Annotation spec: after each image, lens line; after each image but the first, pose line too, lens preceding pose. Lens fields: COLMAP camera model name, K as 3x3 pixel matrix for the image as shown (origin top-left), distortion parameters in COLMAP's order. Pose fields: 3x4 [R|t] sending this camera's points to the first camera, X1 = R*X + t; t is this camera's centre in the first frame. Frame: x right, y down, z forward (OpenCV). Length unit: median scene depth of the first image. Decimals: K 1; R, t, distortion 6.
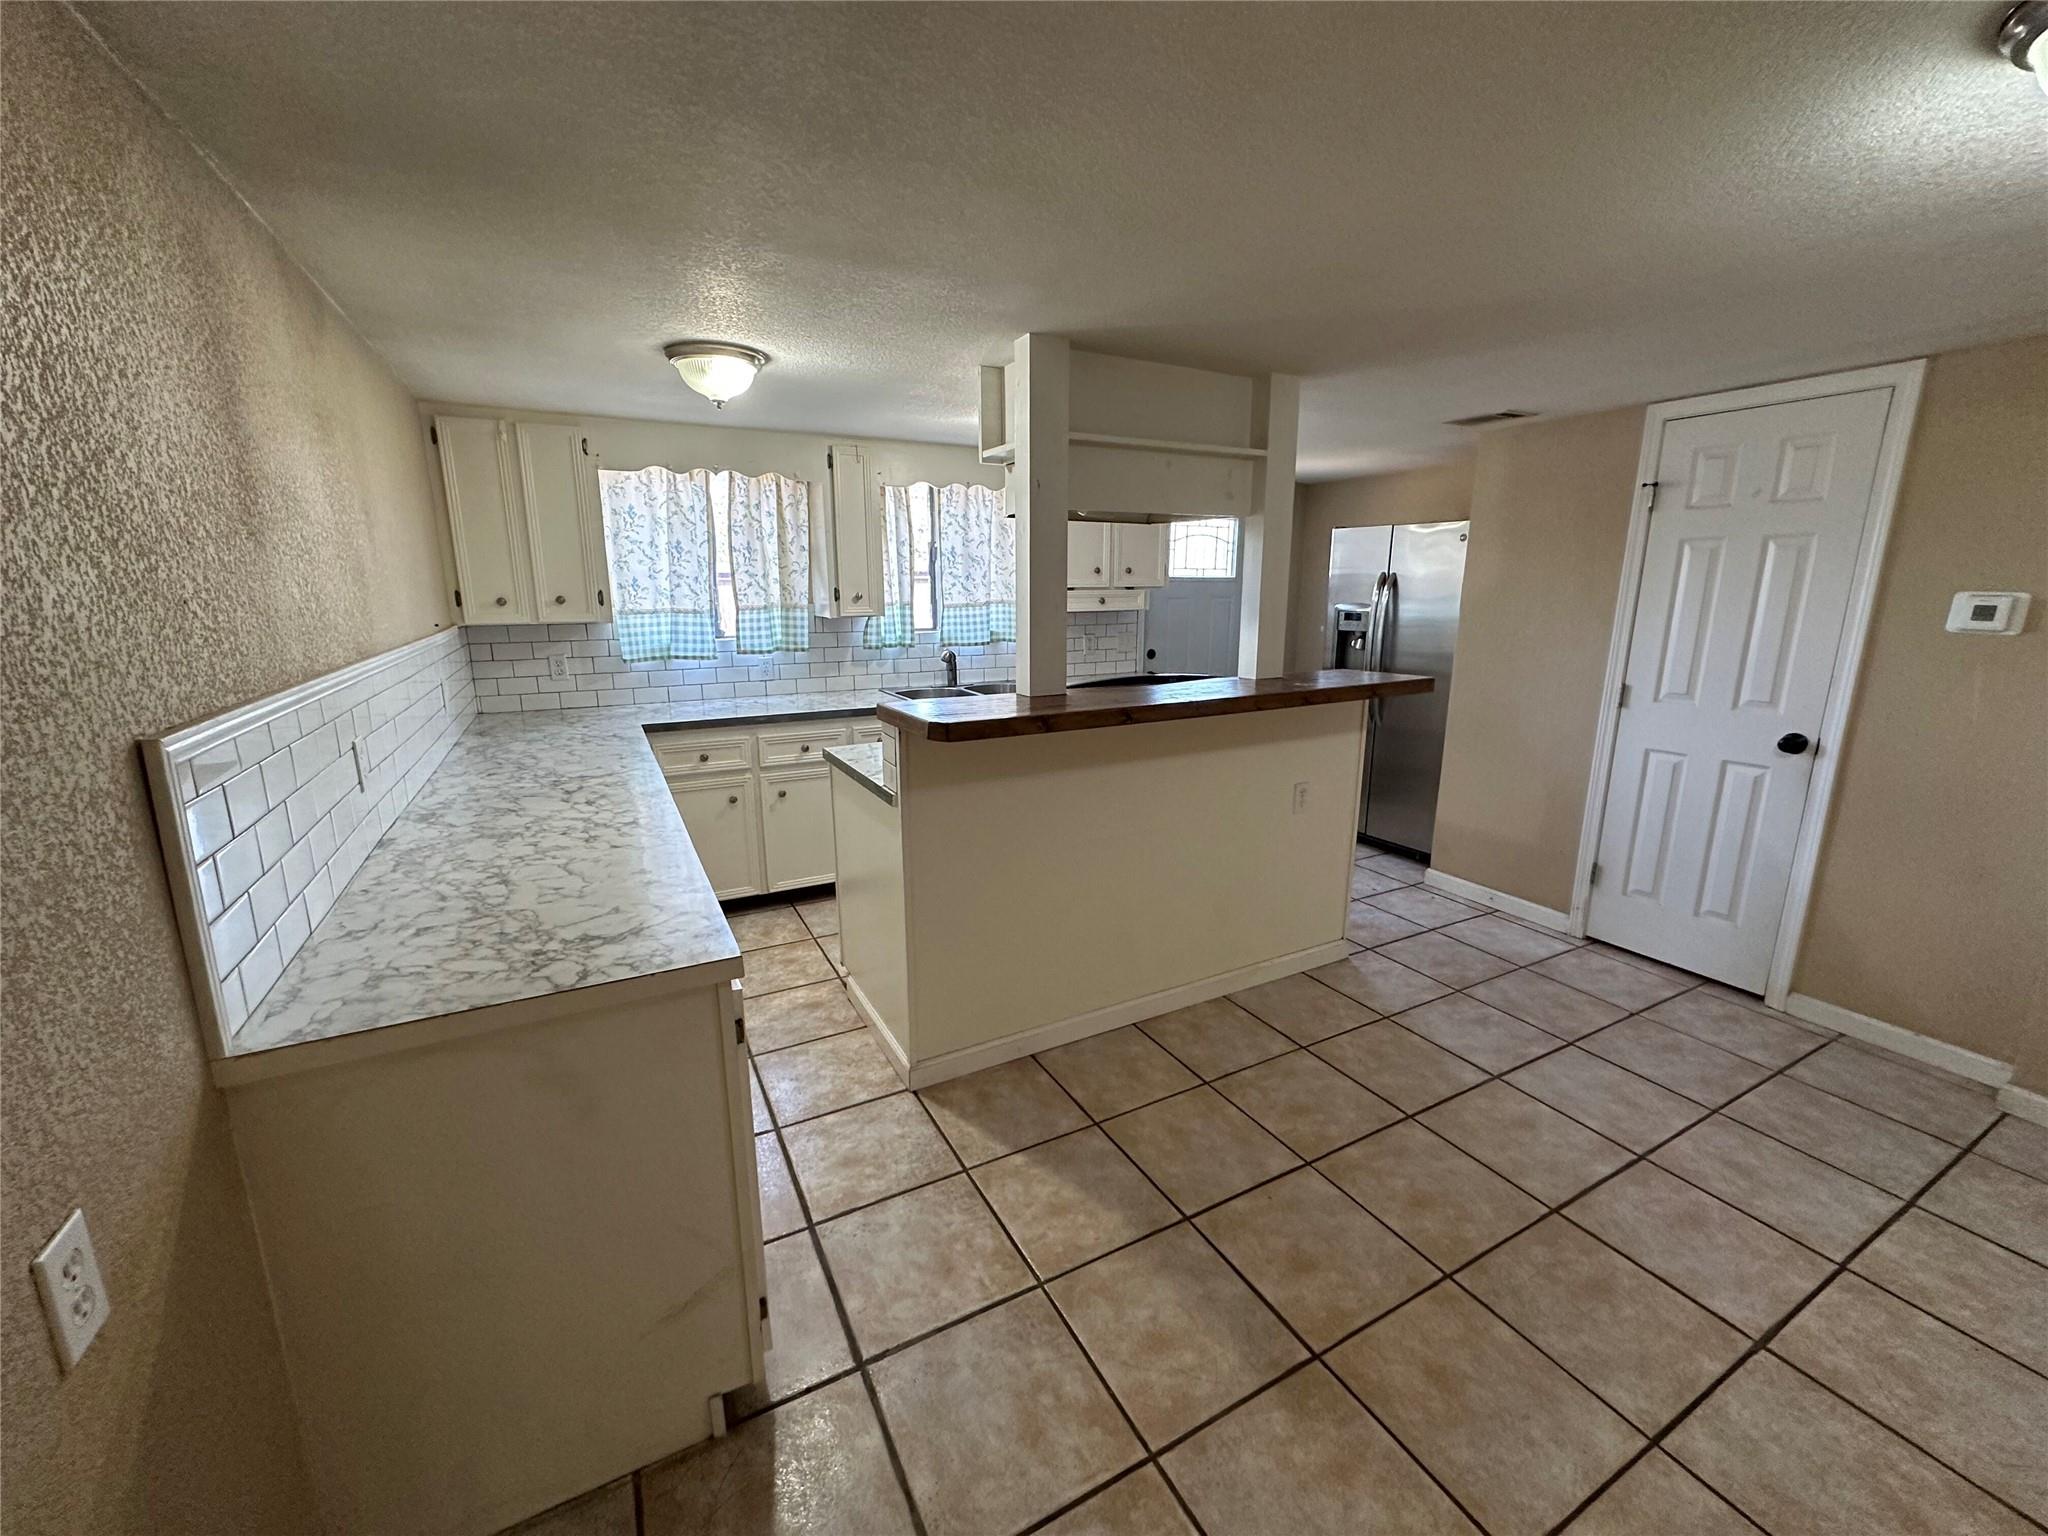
lens RADIAL K [[814.8, 0, 1015.3], [0, 814.8, 759.1], [0, 0, 1]] dist [-0.002204, 0.000670]
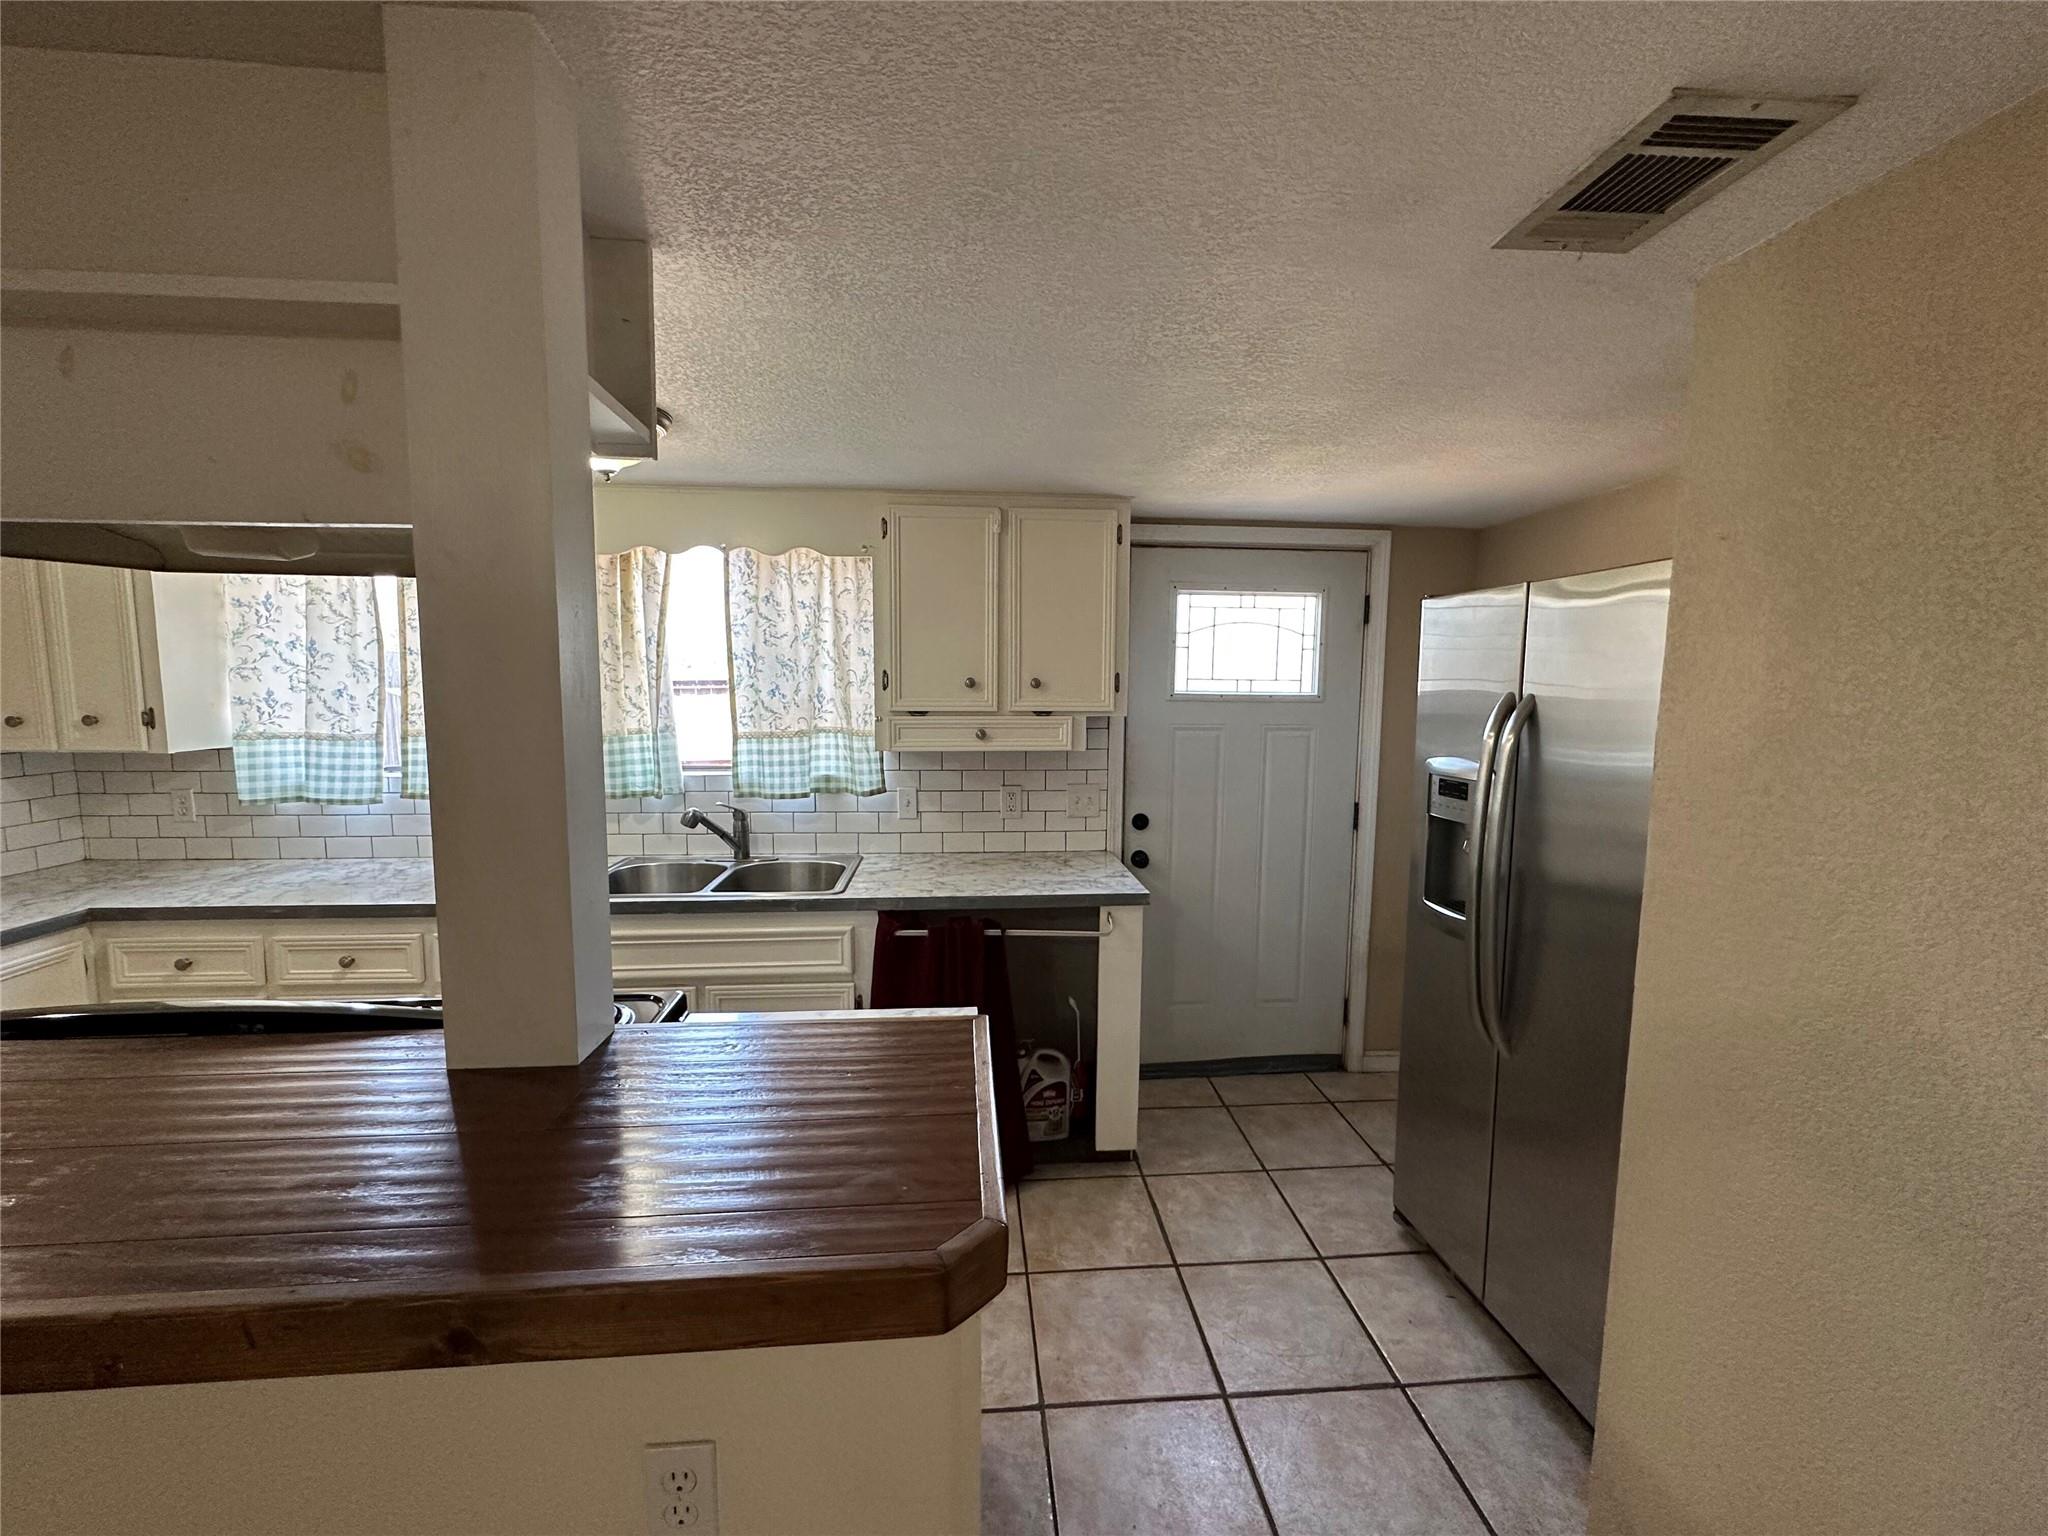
lens RADIAL K [[814.8, 0, 1014.4], [0, 814.8, 766.5], [0, 0, 1]] dist [-0.002204, 0.000670]
pose [[0.918639, 0.047217, -0.392267, 0.442568], [-0.092095, 0.991075, -0.096382, -0.146875], [0.384215, 0.124666, 0.914788, 0.600482]]
